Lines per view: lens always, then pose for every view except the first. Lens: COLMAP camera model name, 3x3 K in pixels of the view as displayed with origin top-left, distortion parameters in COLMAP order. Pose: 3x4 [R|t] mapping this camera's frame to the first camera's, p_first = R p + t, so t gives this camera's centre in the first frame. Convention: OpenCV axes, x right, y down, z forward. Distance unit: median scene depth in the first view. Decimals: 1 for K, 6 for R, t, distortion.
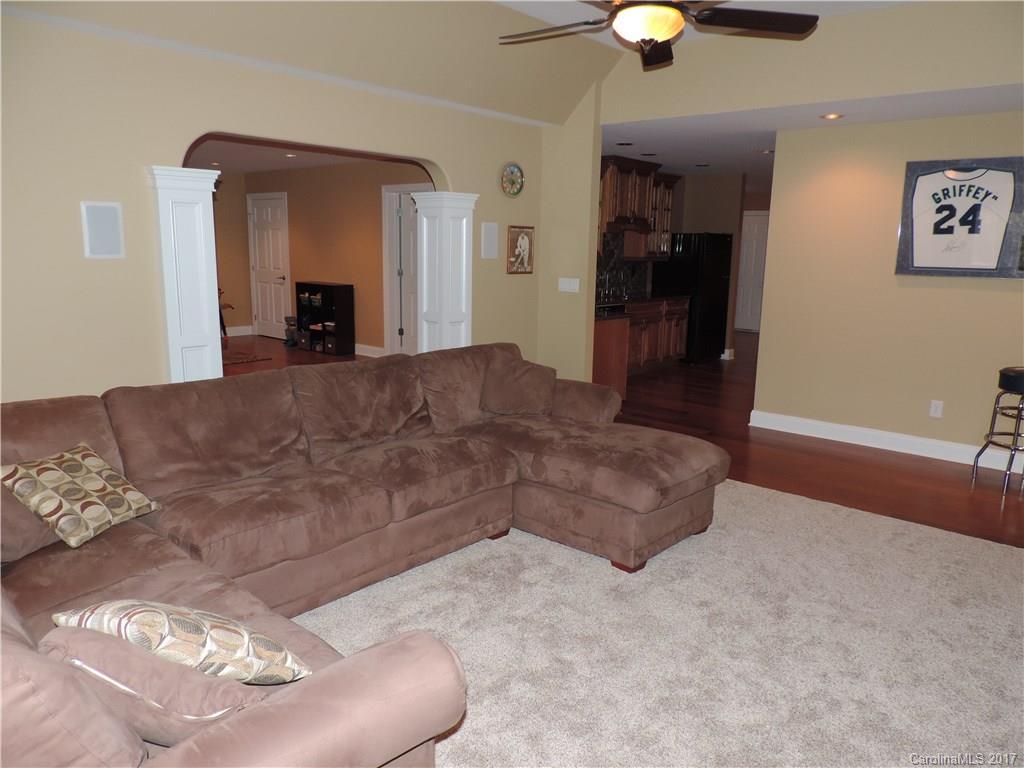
lens RADIAL K [[728.9, 0, 511.2], [0, 728.9, 386.1], [0, 0, 1]] dist [-0.010183, -0.012750]
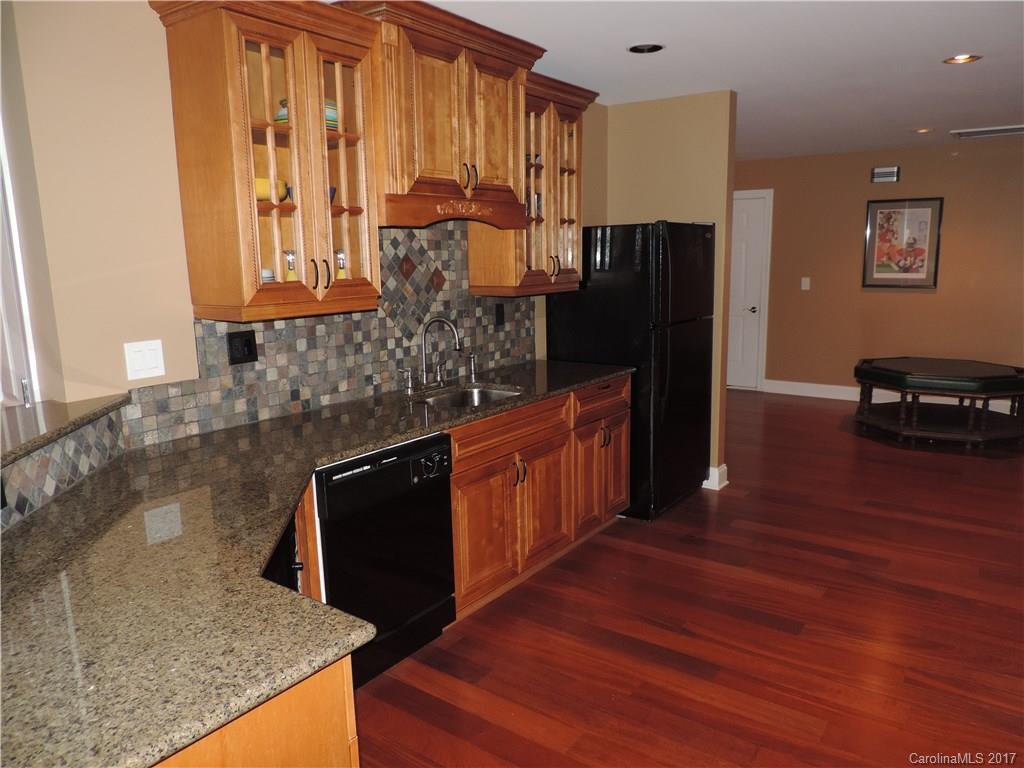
lens RADIAL K [[728.9, 0, 513.2], [0, 728.9, 383.9], [0, 0, 1]] dist [-0.010183, -0.012750]
pose [[0.994751, -0.054576, 0.086559, 0.139504], [0.055976, 0.998336, -0.013835, -0.114142], [-0.085660, 0.018608, 0.996151, 0.582676]]
